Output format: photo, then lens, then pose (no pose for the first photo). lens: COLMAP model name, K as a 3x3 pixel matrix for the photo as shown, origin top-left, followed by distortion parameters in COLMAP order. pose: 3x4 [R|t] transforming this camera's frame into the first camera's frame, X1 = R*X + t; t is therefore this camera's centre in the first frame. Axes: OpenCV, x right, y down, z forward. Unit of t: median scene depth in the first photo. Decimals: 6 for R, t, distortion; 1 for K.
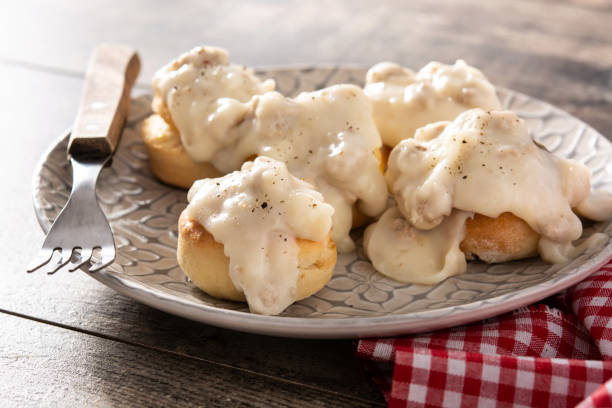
lens RADIAL K [[1638.5, 0, 307.3], [0, 1638.5, 203.7], [0, 0, 1]] dist [-0.003972, 0.000000]
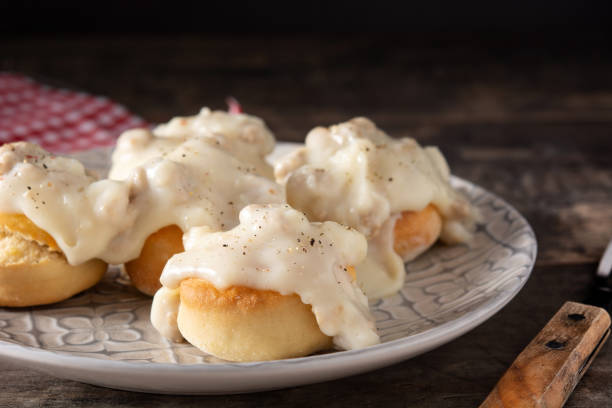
lens RADIAL K [[1638.5, 0, 308.2], [0, 1638.5, 204.9], [0, 0, 1]] dist [-0.003972, 0.000000]
pose [[0.683782, -0.237178, 0.690064, -0.619187], [0.316191, 0.948610, 0.012729, -0.029574], [-0.657621, 0.209489, 0.723636, 0.311297]]
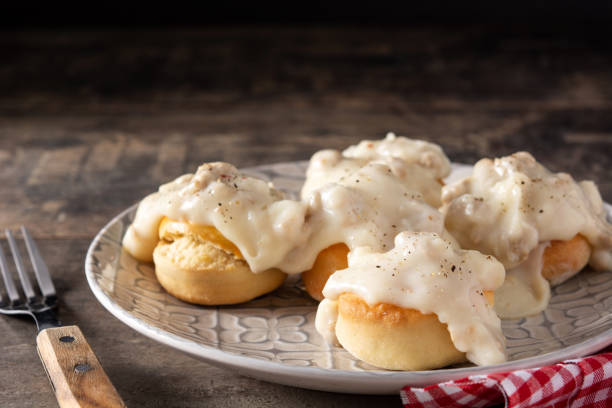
lens RADIAL K [[1638.5, 0, 304.9], [0, 1638.5, 203.1], [0, 0, 1]] dist [-0.003972, 0.000000]
pose [[0.805134, -0.210868, 0.554341, -0.637361], [0.265390, 0.963958, -0.018773, -0.042512], [-0.530403, 0.162231, 0.832078, 0.157973]]
